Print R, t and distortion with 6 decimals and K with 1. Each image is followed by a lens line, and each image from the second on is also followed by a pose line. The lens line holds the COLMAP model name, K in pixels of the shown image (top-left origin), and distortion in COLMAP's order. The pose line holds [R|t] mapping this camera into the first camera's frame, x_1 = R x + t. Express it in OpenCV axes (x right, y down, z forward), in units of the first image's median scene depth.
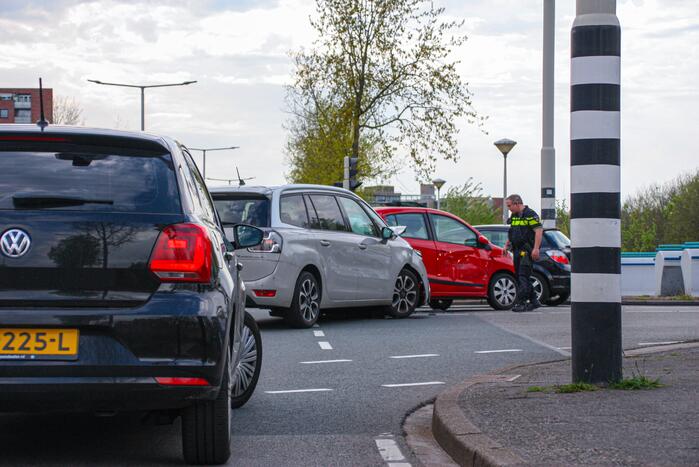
lens RADIAL K [[1595.3, 0, 349.5], [0, 1595.3, 233.5], [0, 0, 1]] dist [0.485987, -0.133533]
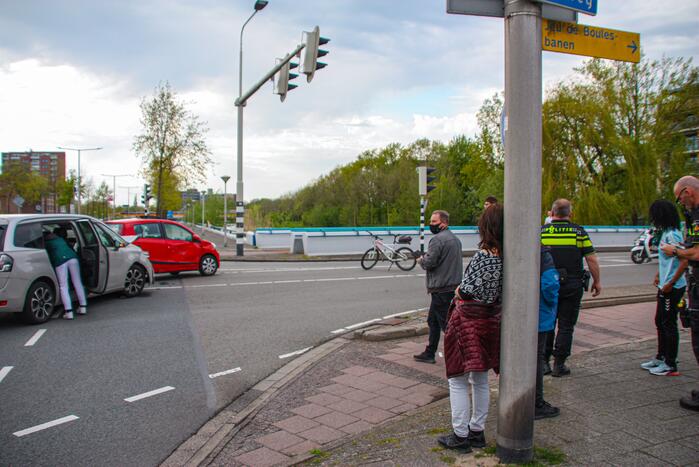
lens RADIAL K [[567.0, 0, 349.5], [0, 567.0, 233.5], [0, 0, 1]] dist [-0.126167, 0.004603]
pose [[0.958127, -0.006884, 0.286261, 0.053634], [-0.006960, 0.998856, 0.047316, -0.023266], [-0.286259, -0.047327, 0.956983, 0.289309]]
